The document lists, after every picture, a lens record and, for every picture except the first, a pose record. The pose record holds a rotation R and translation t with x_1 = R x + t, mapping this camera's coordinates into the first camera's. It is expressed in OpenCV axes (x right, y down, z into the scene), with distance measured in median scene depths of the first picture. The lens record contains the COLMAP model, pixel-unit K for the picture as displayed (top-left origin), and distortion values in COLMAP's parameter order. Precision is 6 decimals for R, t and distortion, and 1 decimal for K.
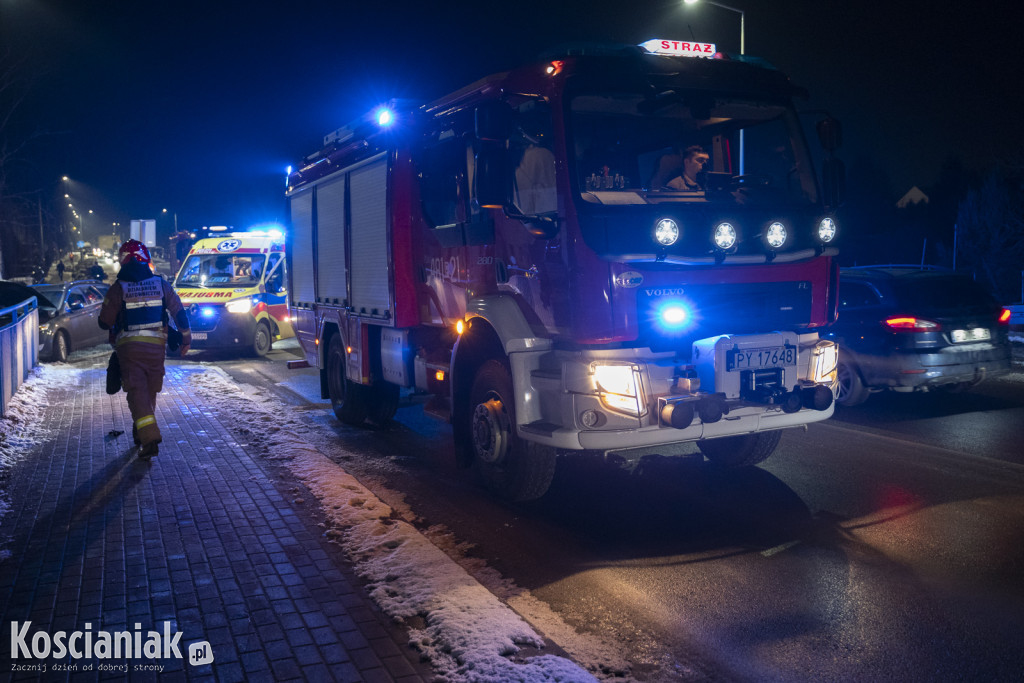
lens RADIAL K [[871.4, 0, 512.0], [0, 871.4, 341.5], [0, 0, 1]] dist [0.010288, -0.001087]
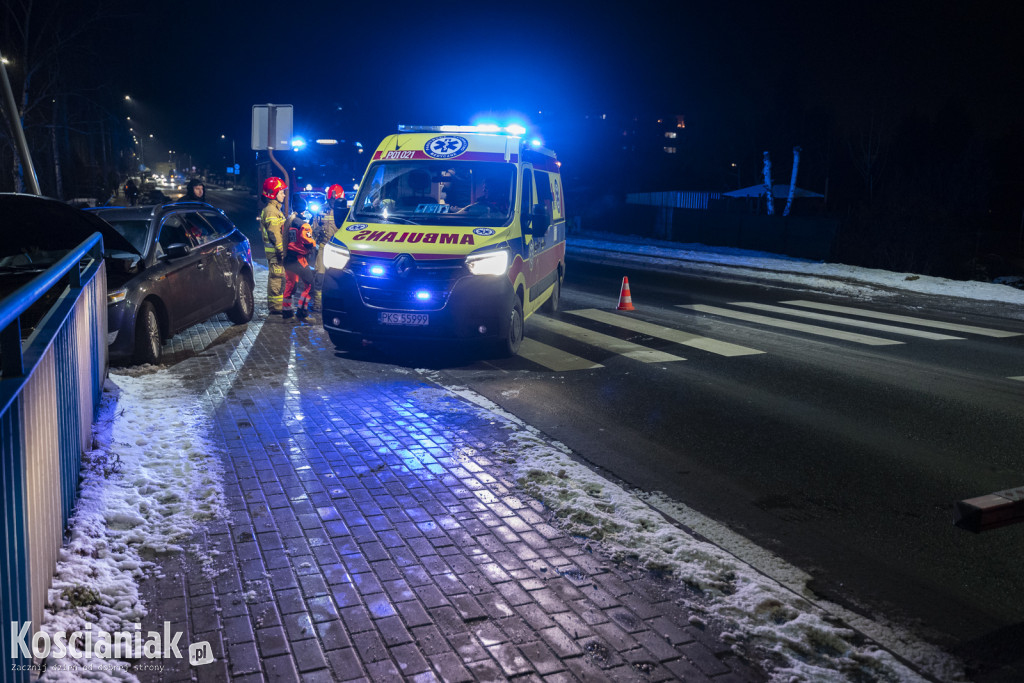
lens RADIAL K [[812.6, 0, 512.0], [0, 812.6, 341.5], [0, 0, 1]] dist [-0.001551, -0.003999]
pose [[0.998927, 0.037705, -0.026882, -0.274147], [-0.035370, 0.995955, 0.082600, -0.032927], [0.029887, -0.081561, 0.996220, 0.500595]]
